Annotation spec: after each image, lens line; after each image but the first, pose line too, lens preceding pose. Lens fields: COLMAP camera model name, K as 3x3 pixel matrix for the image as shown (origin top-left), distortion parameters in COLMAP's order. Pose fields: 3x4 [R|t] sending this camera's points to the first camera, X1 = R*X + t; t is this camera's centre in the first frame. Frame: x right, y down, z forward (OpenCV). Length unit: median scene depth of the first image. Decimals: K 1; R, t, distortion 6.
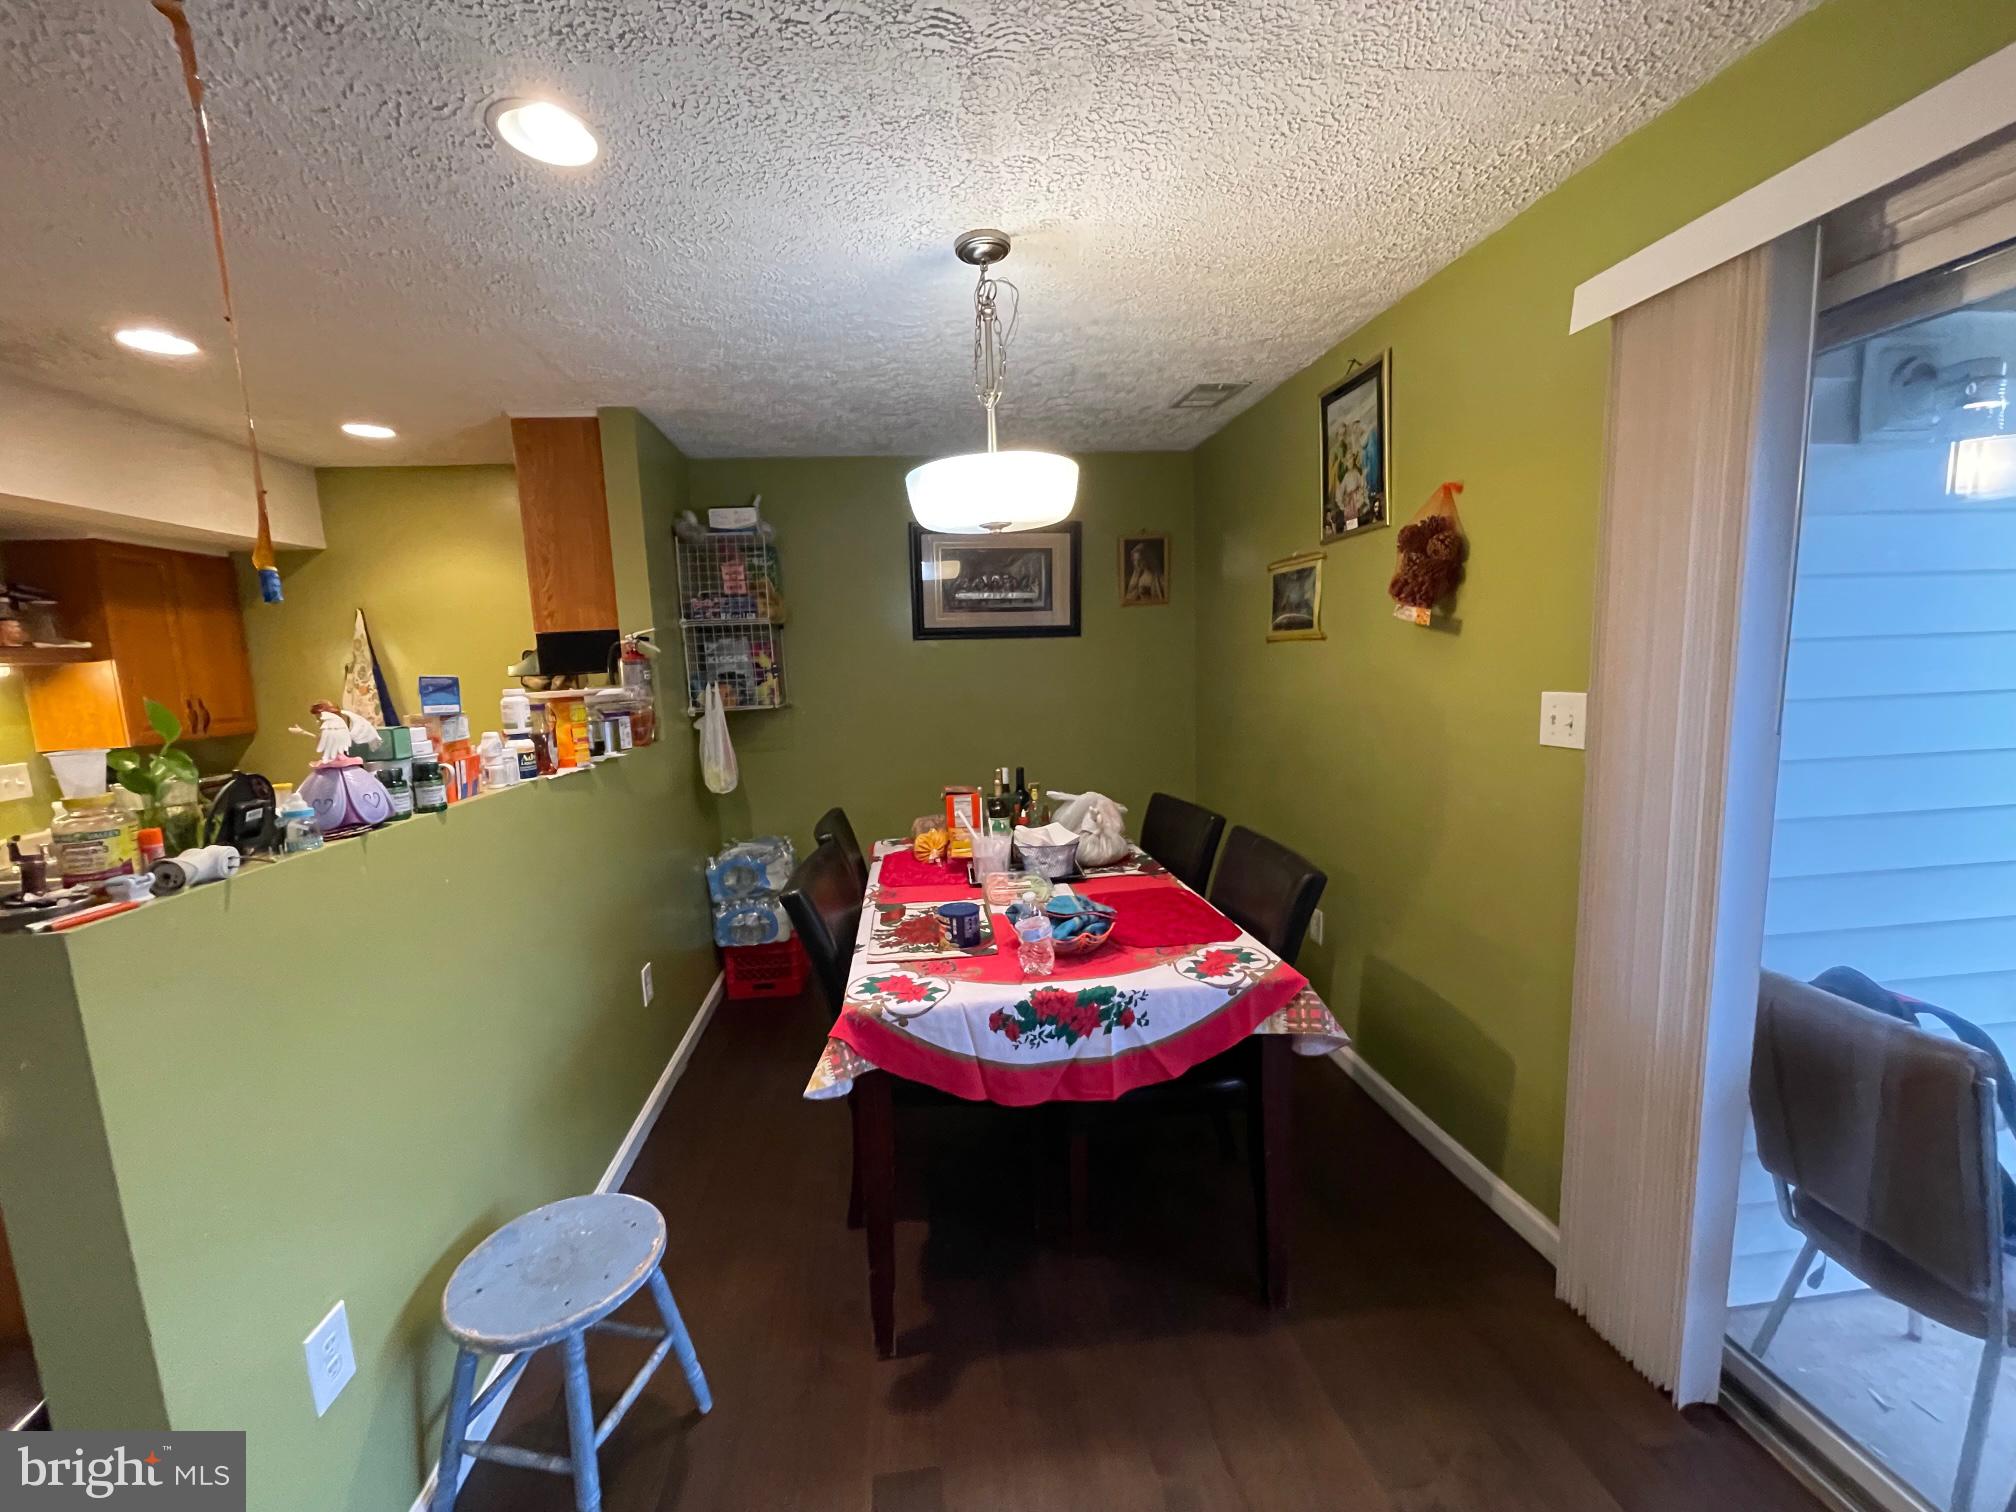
lens RADIAL K [[810.8, 0, 1003.0], [0, 810.8, 761.2], [0, 0, 1]] dist [0.000658, 0.000547]
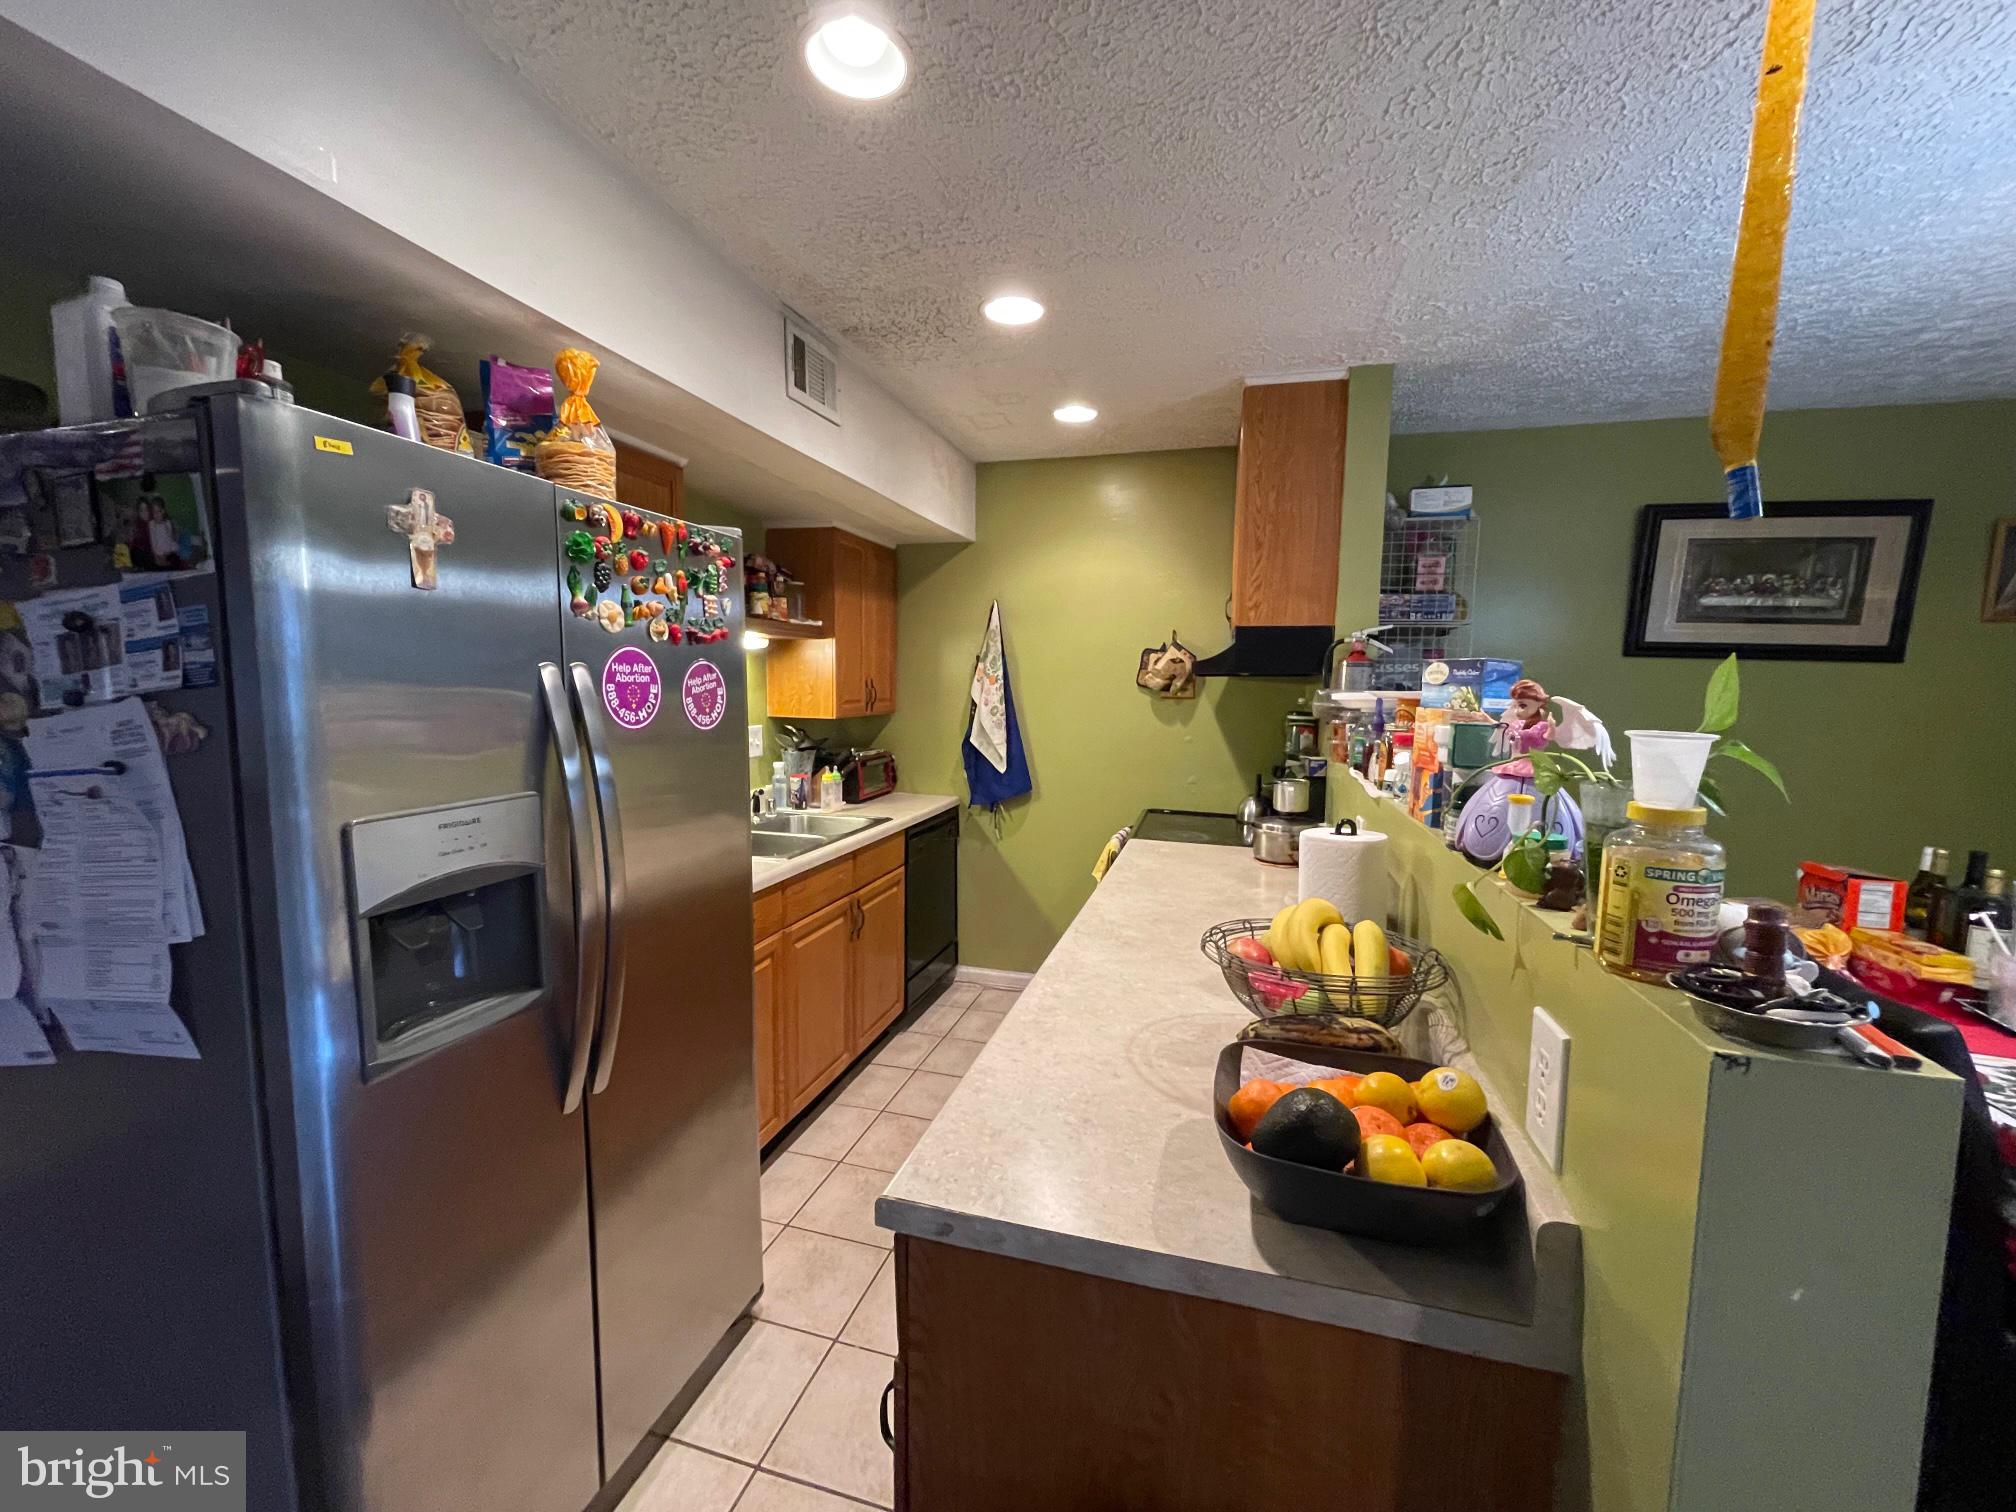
lens RADIAL K [[810.8, 0, 1005.2], [0, 810.8, 759.3], [0, 0, 1]] dist [0.000658, 0.000547]
pose [[0.926837, 0.092693, -0.363843, -0.419640], [-0.103366, 0.994594, -0.009927, 0.020445], [0.360956, 0.046810, 0.931407, 0.074423]]
